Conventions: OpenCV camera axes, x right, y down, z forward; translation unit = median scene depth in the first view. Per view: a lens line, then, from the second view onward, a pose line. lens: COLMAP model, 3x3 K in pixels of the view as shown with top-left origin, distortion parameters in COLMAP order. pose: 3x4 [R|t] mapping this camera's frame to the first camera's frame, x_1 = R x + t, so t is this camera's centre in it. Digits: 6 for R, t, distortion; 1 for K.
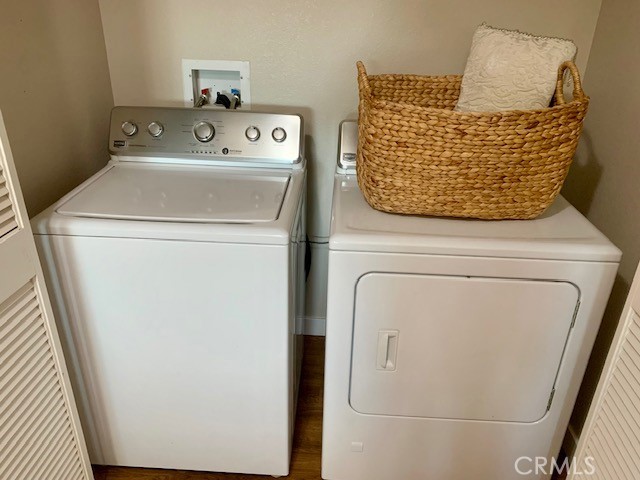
lens RADIAL K [[484.9, 0, 318.6], [0, 484.9, 239.3], [0, 0, 1]] dist [-0.023733, 0.013092]
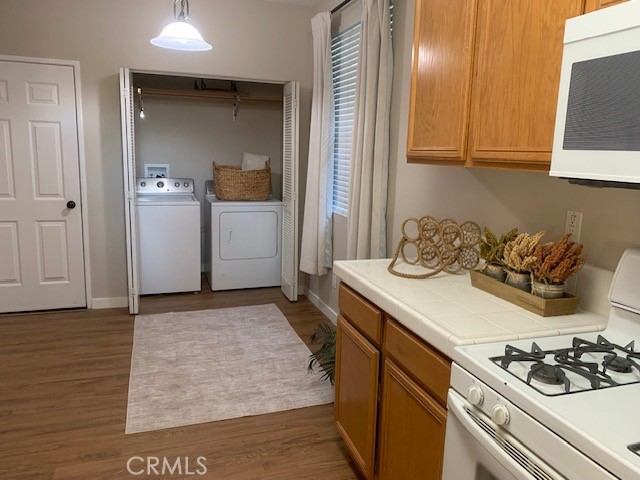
lens RADIAL K [[484.9, 0, 319.9], [0, 484.9, 239.2], [0, 0, 1]] dist [-0.023733, 0.013092]
pose [[0.914633, -0.064623, 0.399086, -0.667938], [0.163452, 0.961975, -0.218833, 1.120197], [-0.369769, 0.265383, 0.890417, -2.373774]]
